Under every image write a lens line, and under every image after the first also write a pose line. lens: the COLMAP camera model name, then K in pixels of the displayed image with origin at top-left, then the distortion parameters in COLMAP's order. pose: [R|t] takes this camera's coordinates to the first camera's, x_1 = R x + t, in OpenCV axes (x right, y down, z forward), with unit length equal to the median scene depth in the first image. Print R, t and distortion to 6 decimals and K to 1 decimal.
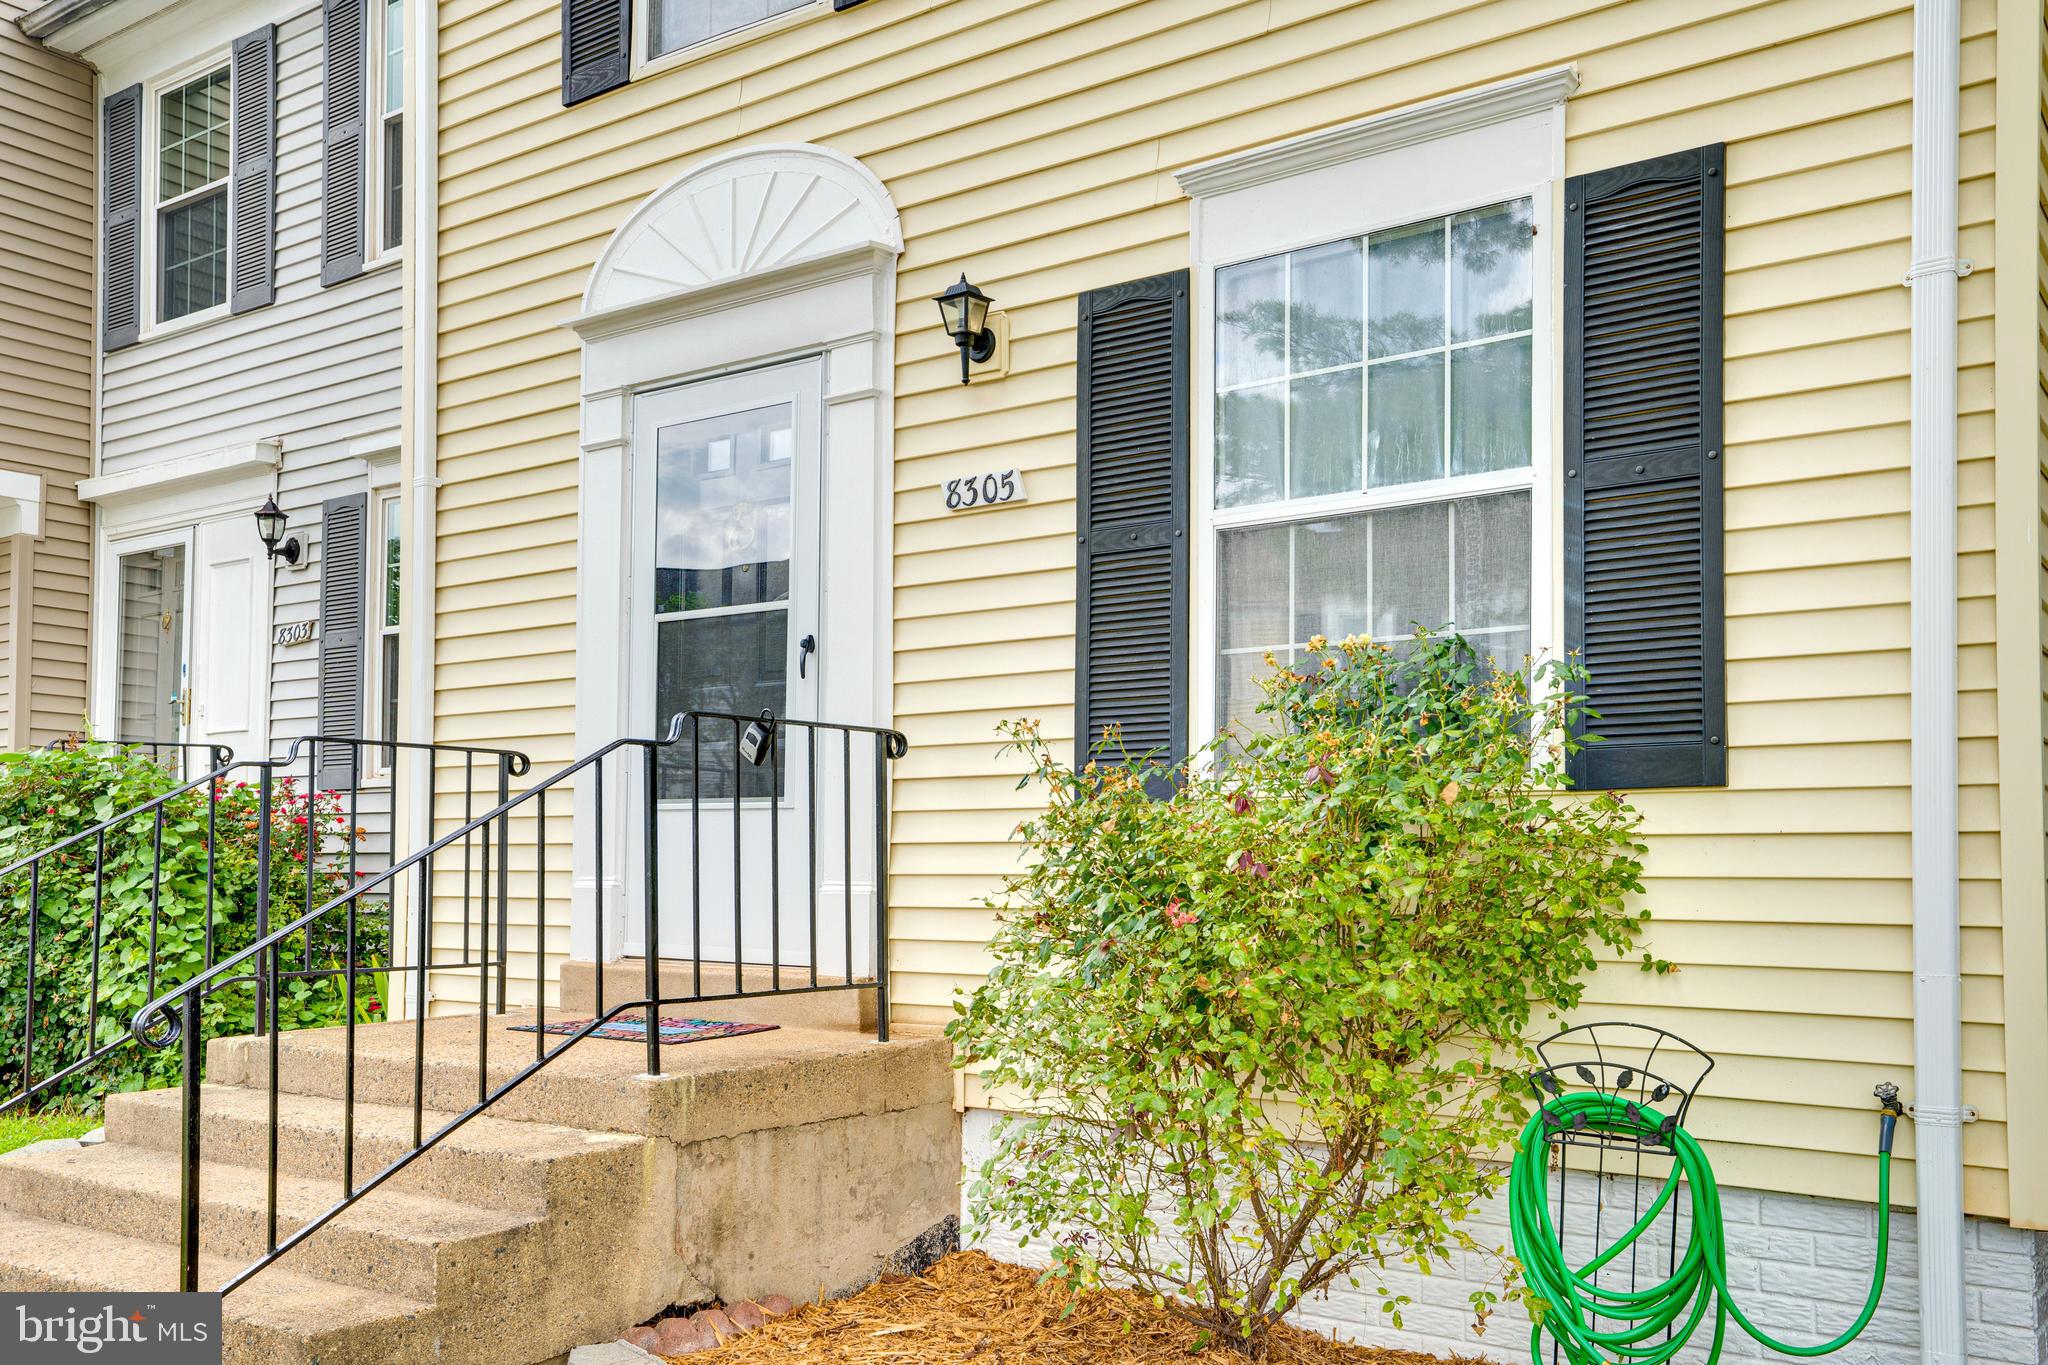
lens RADIAL K [[1675.5, 0, 1019.7], [0, 1675.5, 765.6], [0, 0, 1]] dist [0.060512, -0.001961]
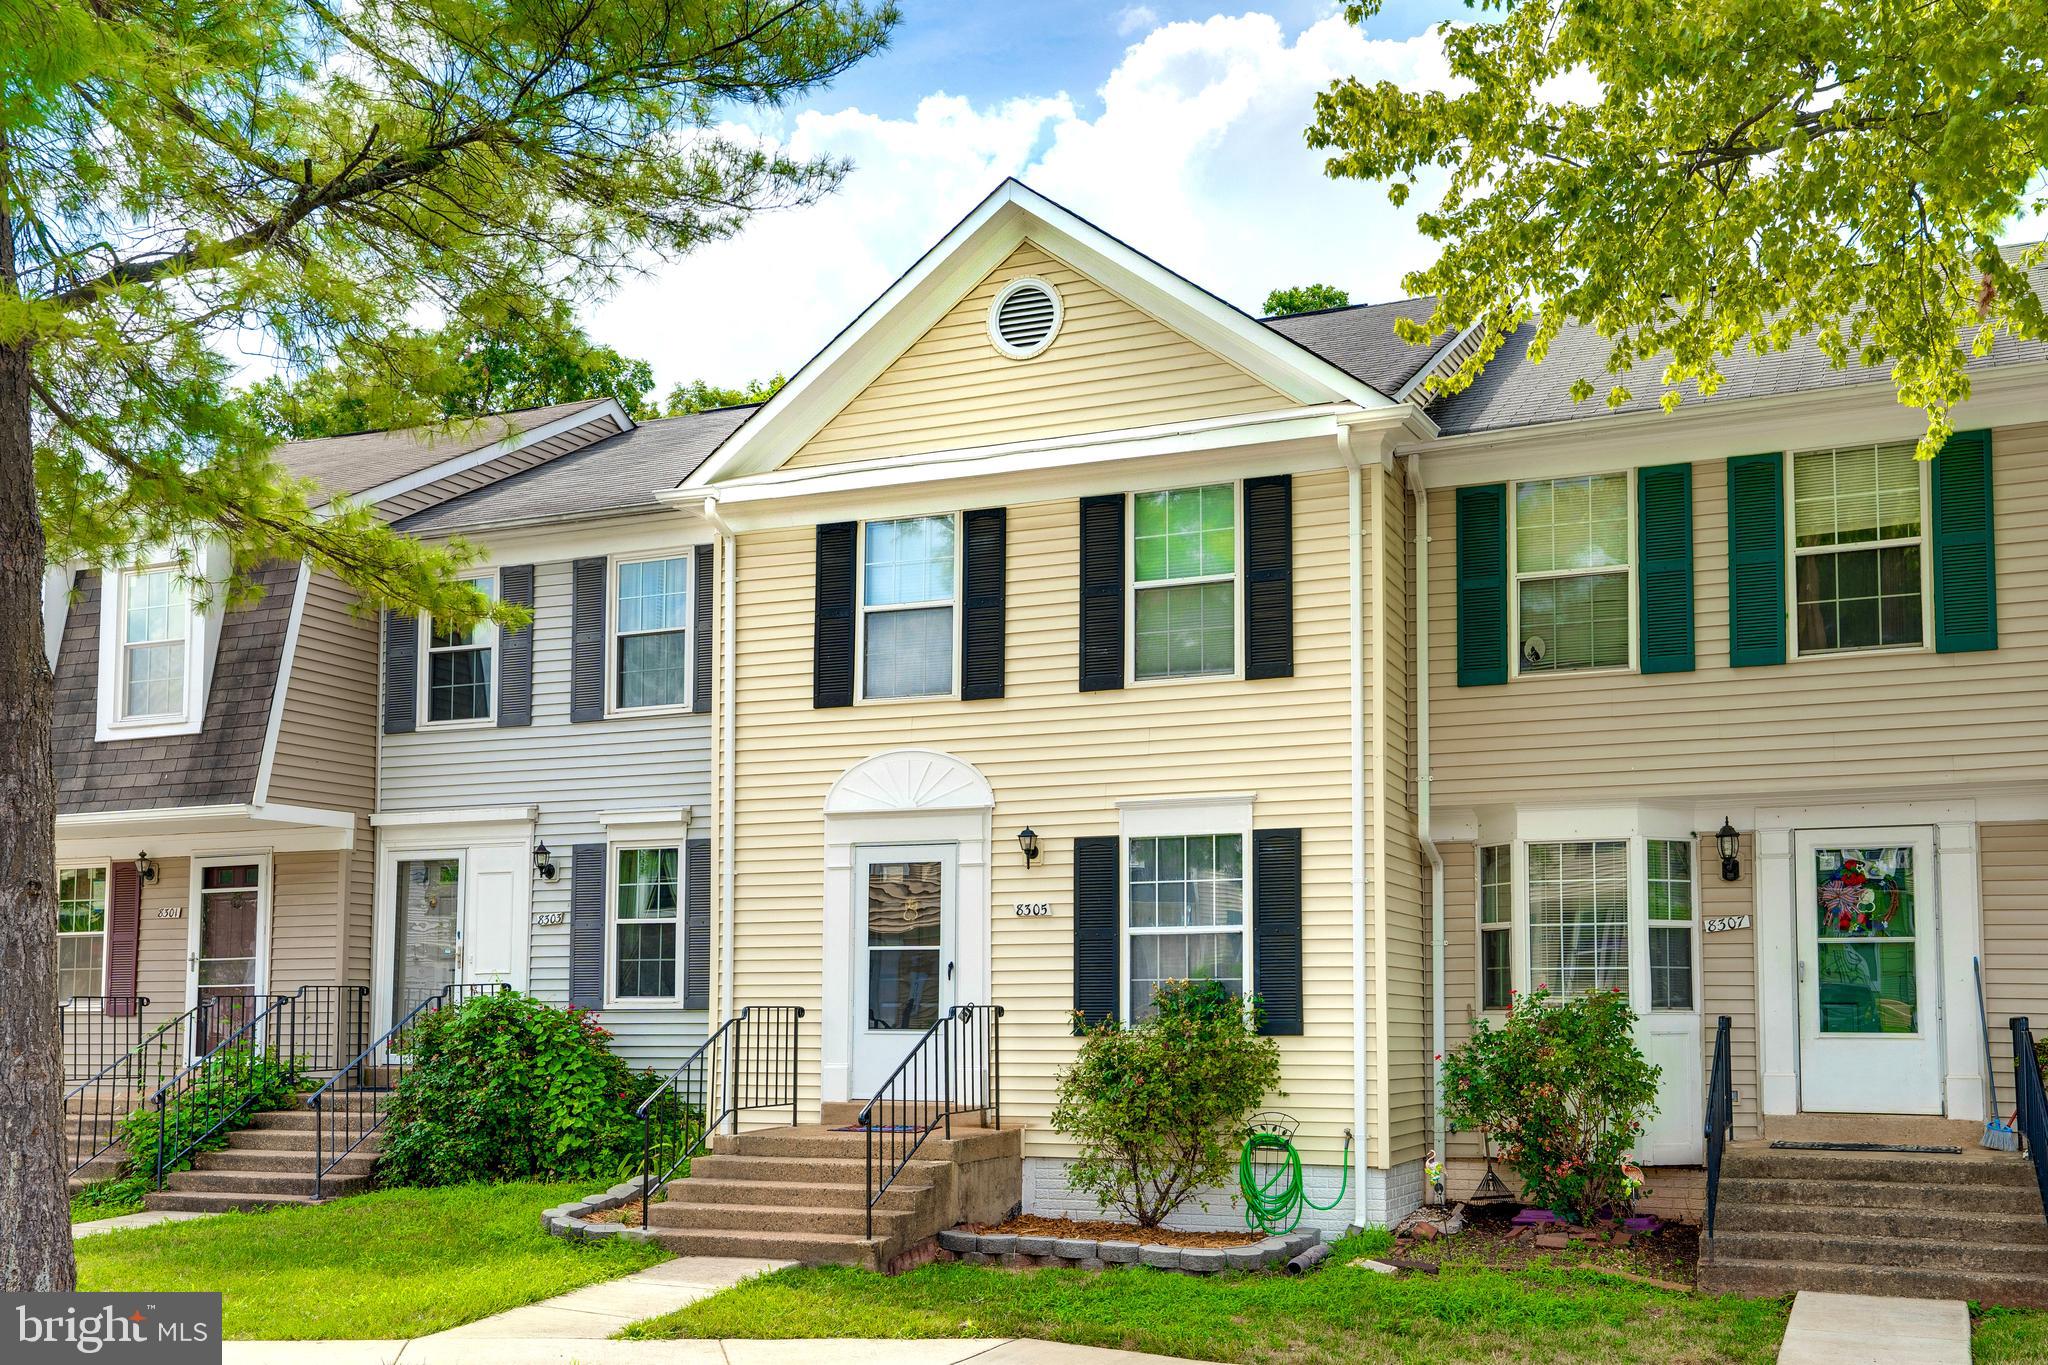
lens RADIAL K [[1789.7, 0, 1048.4], [0, 1789.7, 684.4], [0, 0, 1]] dist [0.008860, 0.076970]
pose [[0.970461, 0.038163, 0.238219, -0.685555], [-0.009761, 0.992812, -0.119286, -0.186336], [-0.241059, 0.113437, 0.963858, -1.729066]]
